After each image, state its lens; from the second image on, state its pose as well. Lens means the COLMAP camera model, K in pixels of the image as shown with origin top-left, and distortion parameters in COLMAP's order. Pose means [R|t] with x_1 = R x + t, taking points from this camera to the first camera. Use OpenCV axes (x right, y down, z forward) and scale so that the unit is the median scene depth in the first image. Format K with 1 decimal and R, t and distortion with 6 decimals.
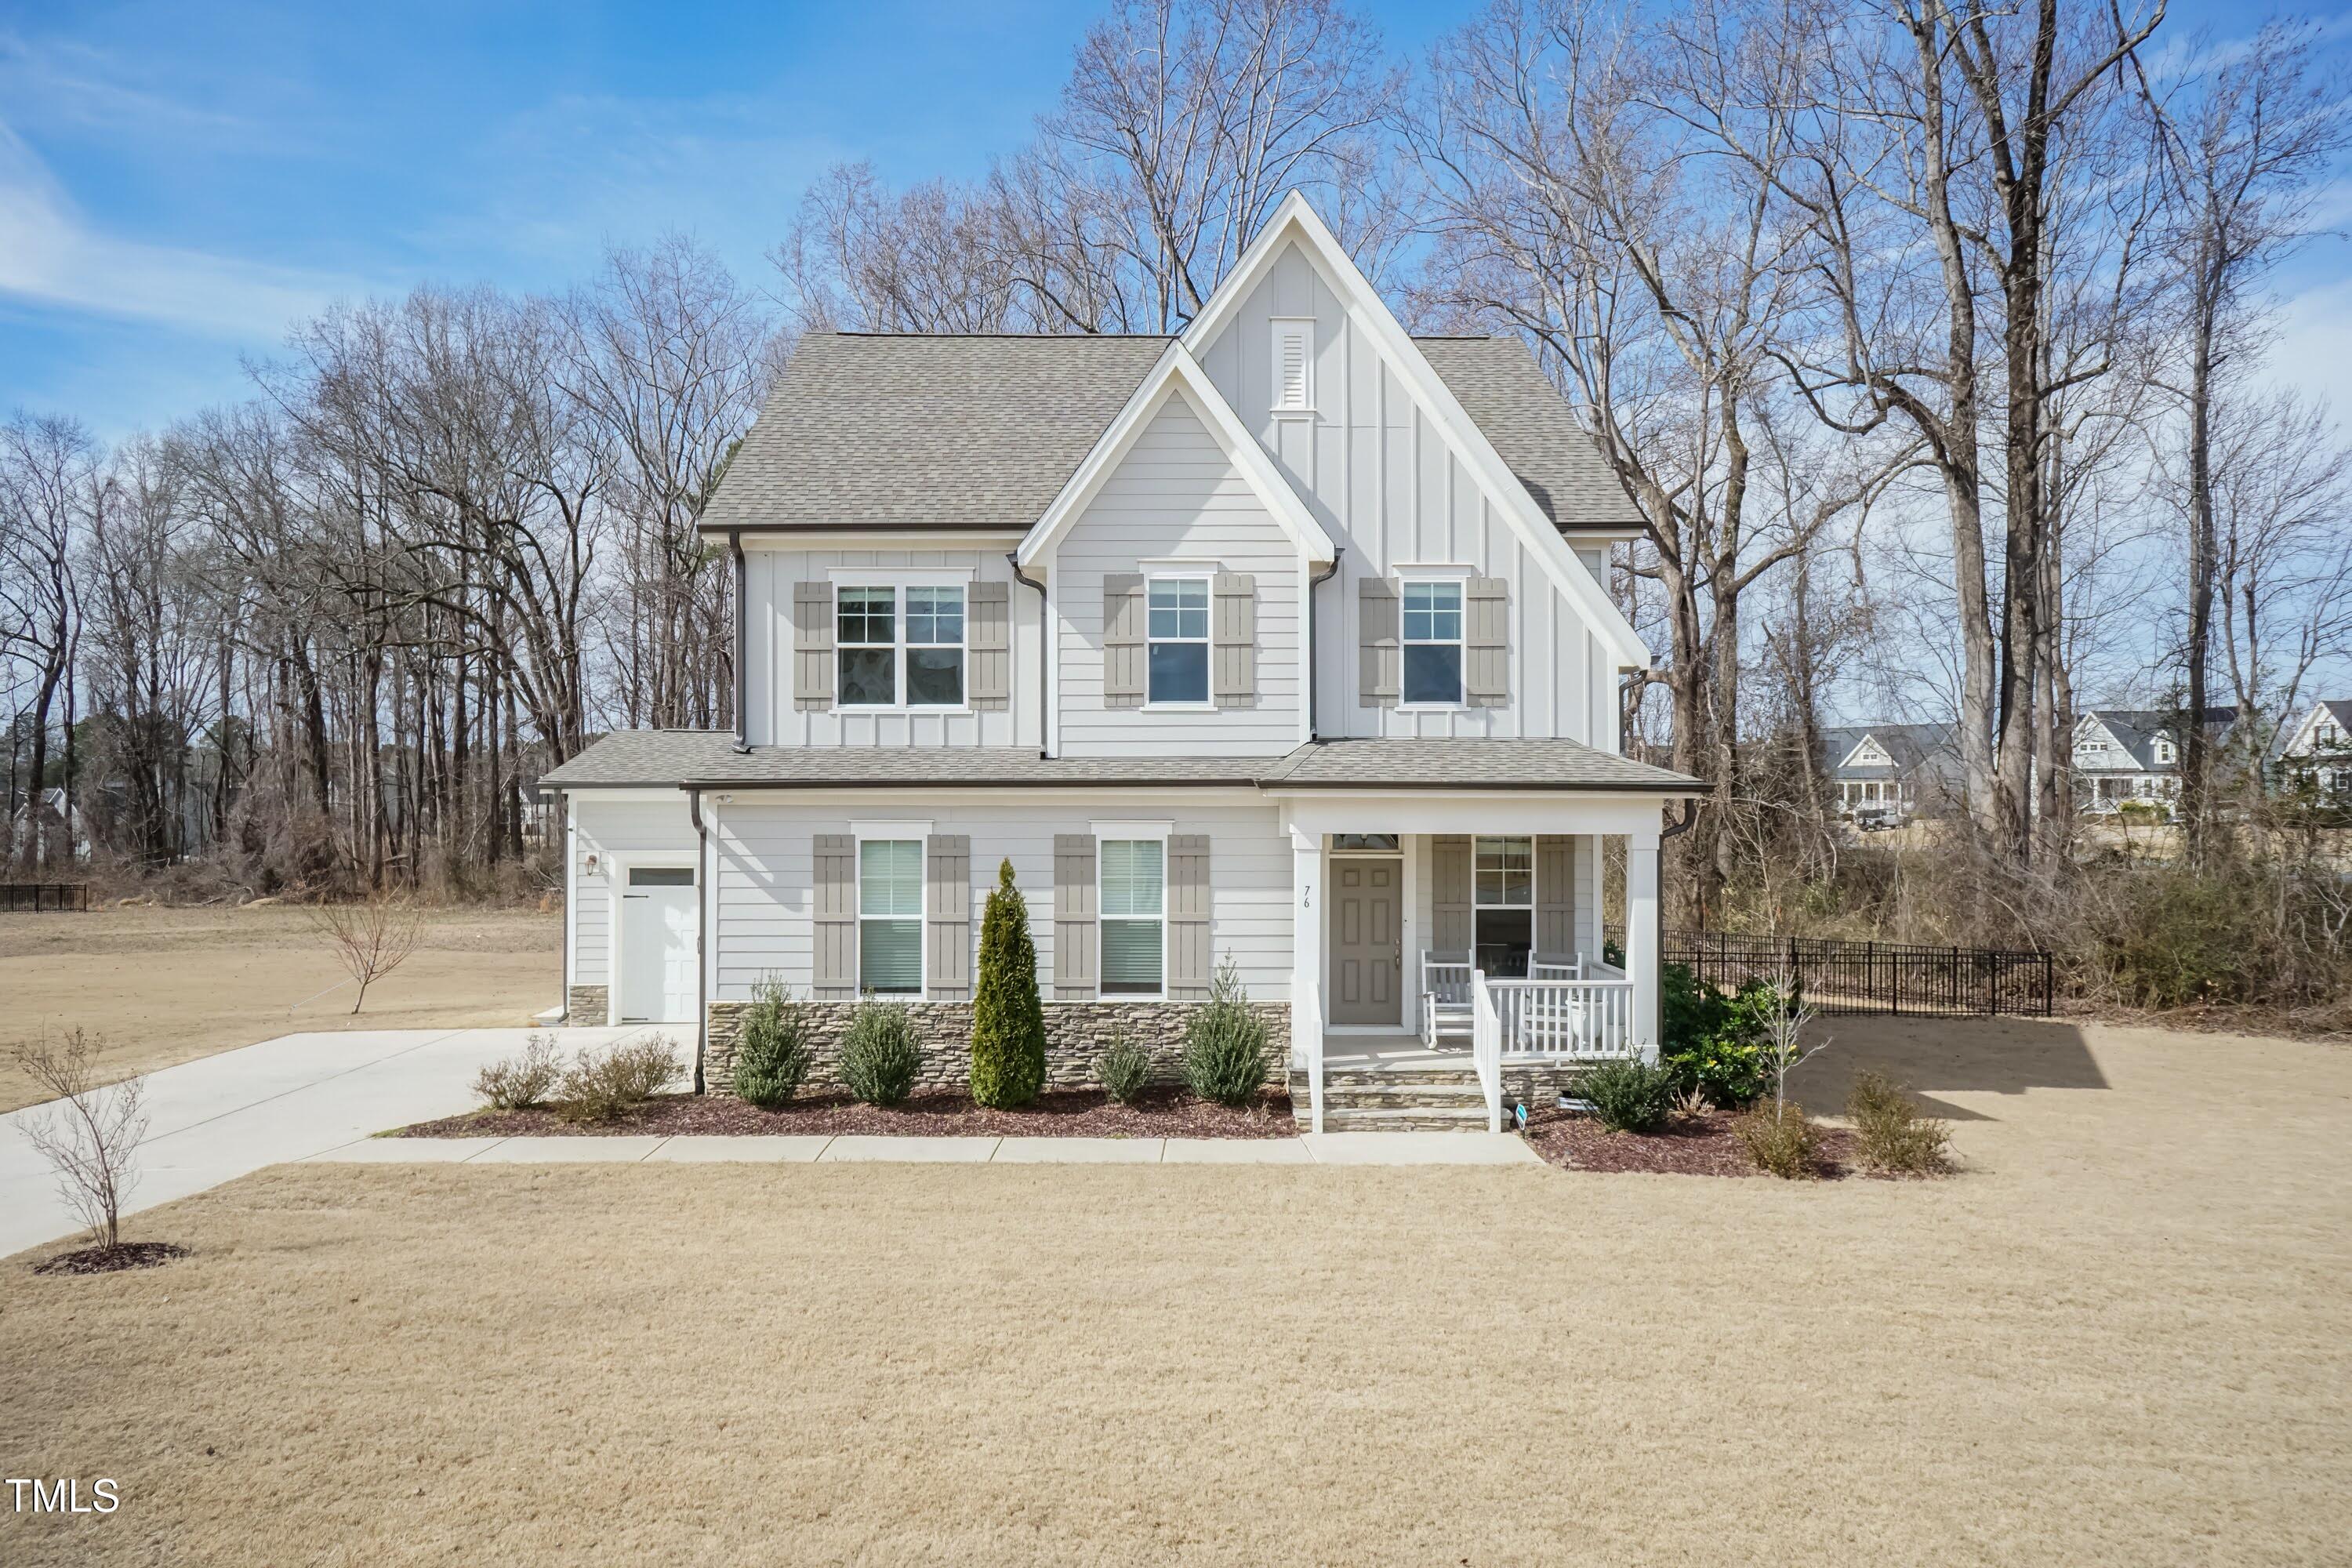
lens RADIAL K [[1646.4, 0, 1176.0], [0, 1646.4, 784.0], [0, 0, 1]] dist [0.006178, 0.005240]
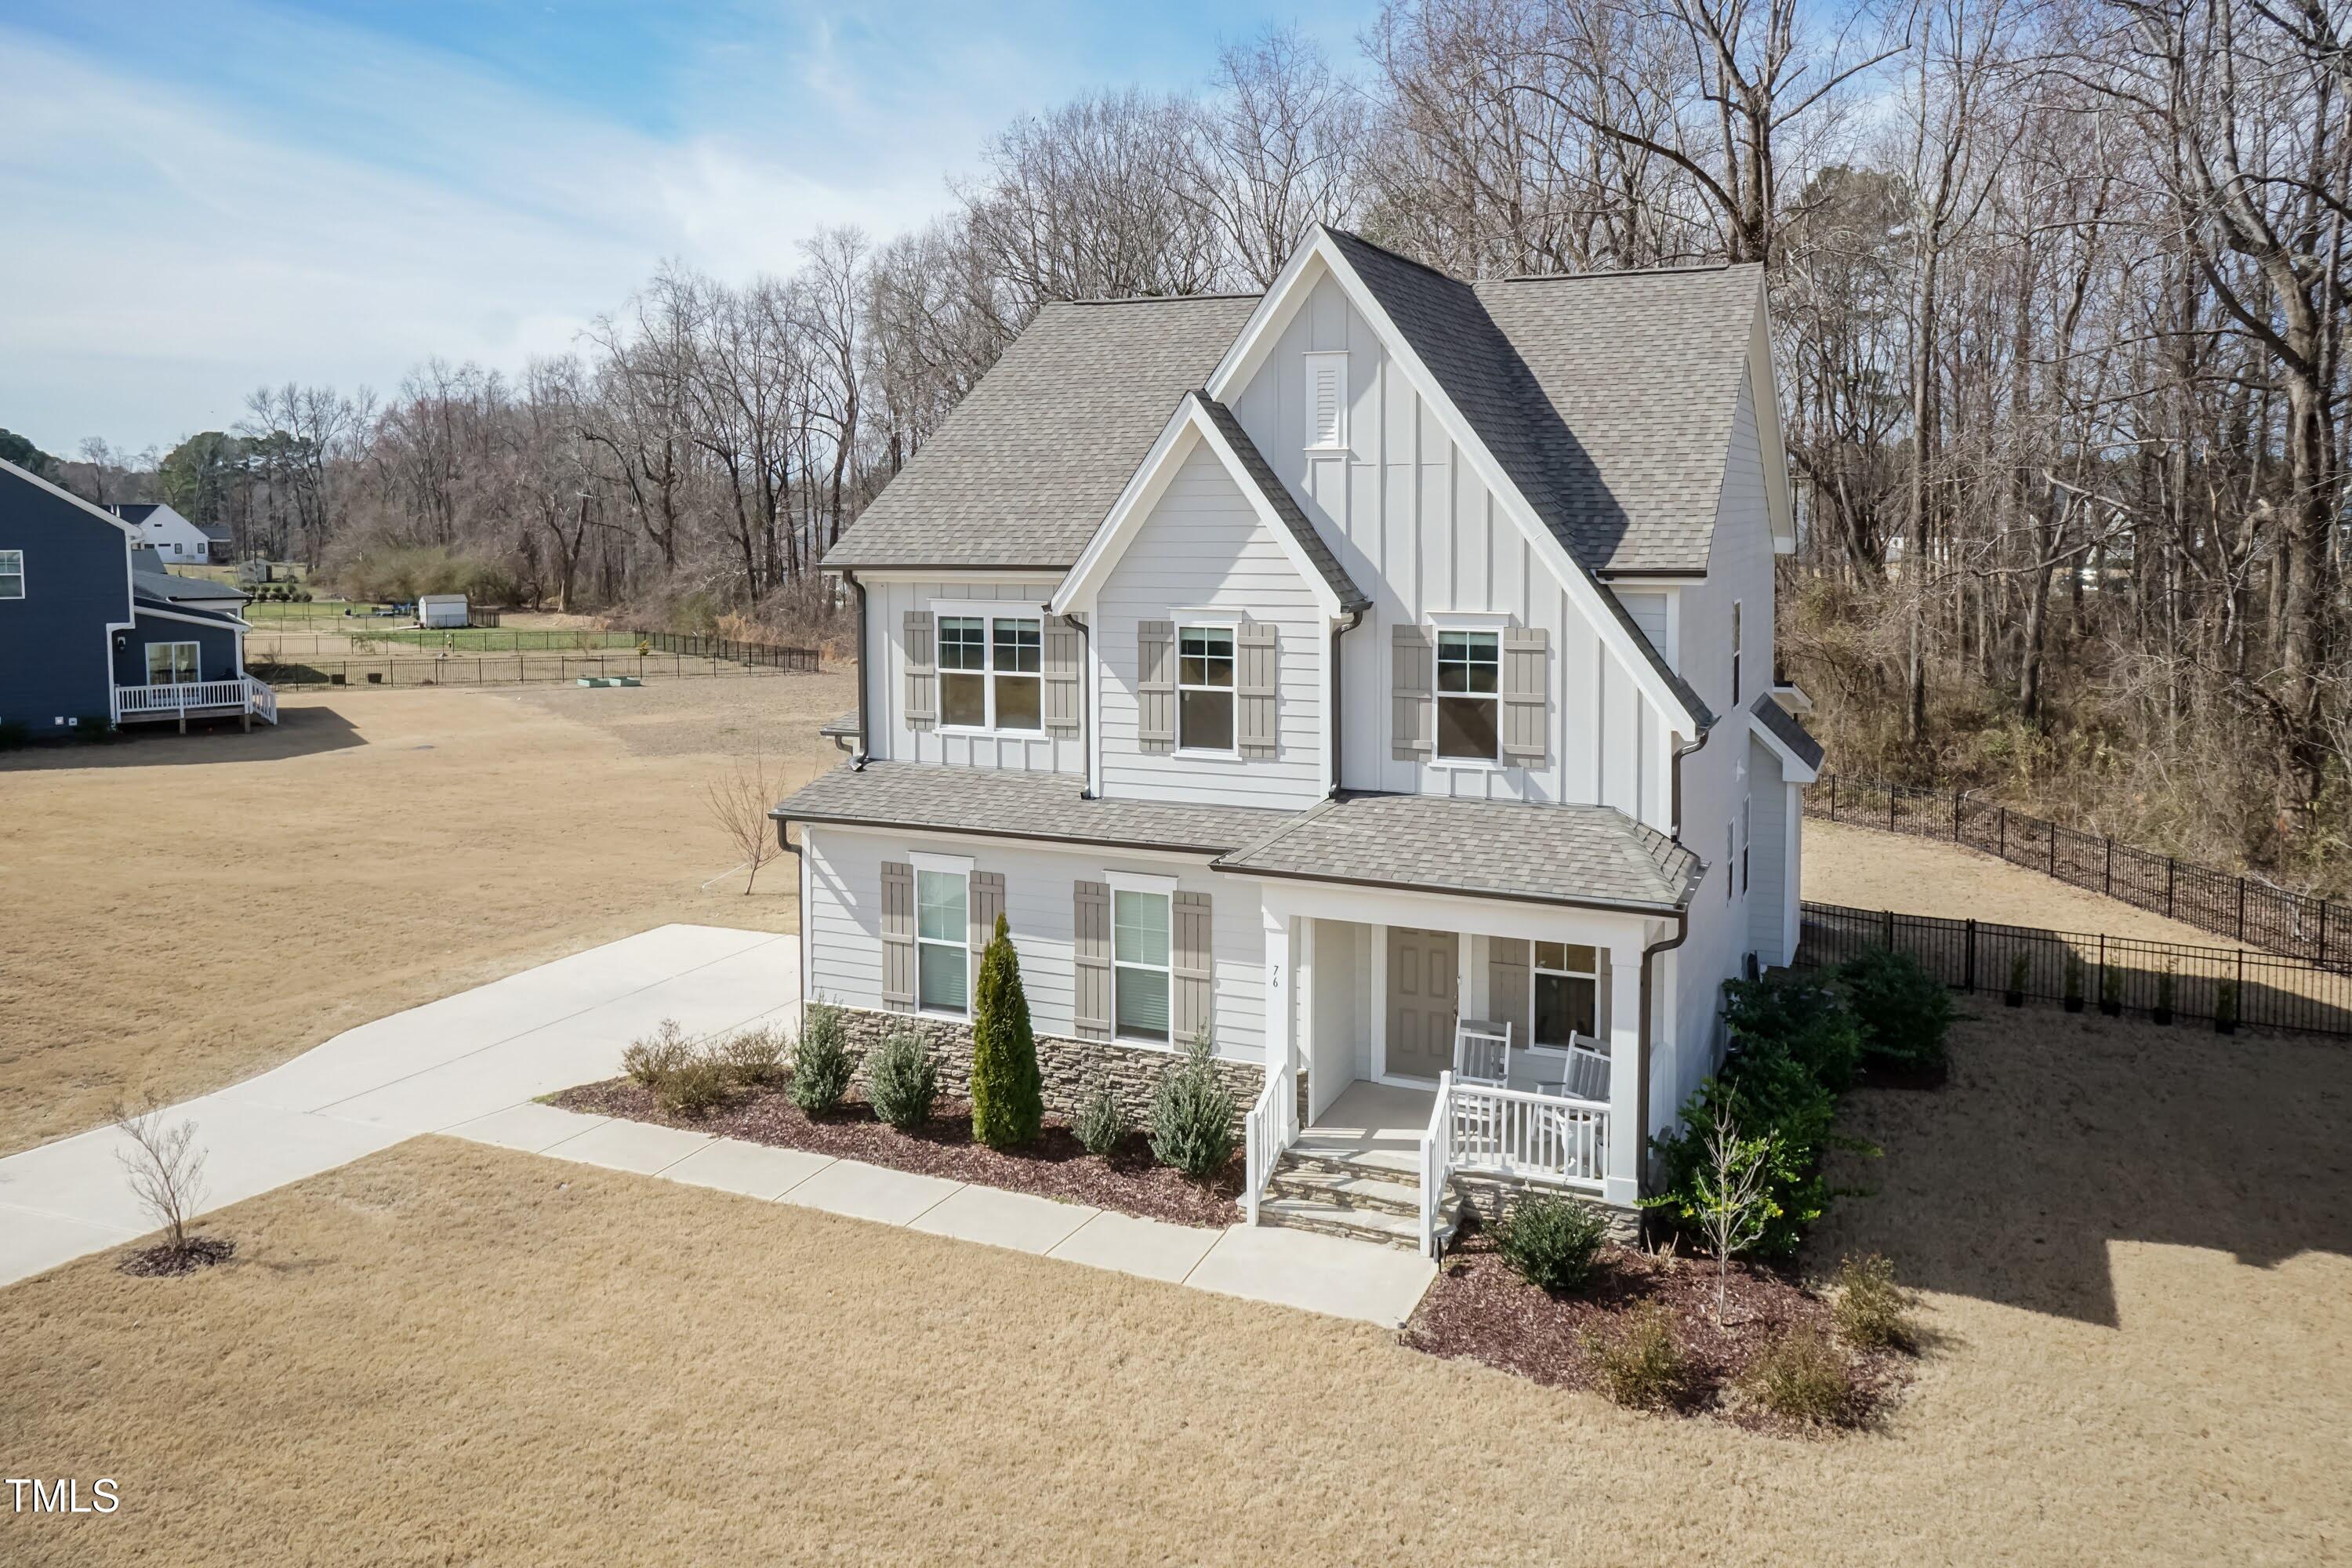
lens RADIAL K [[1694.7, 0, 1276.6], [0, 1694.7, 577.3], [0, 0, 1]] dist [-0.002806, 0.002082]
pose [[0.912613, 0.021132, -0.408279, 0.458769], [0.004197, 0.998126, 0.061043, -0.217281], [0.408804, -0.057423, 0.910814, 0.087072]]
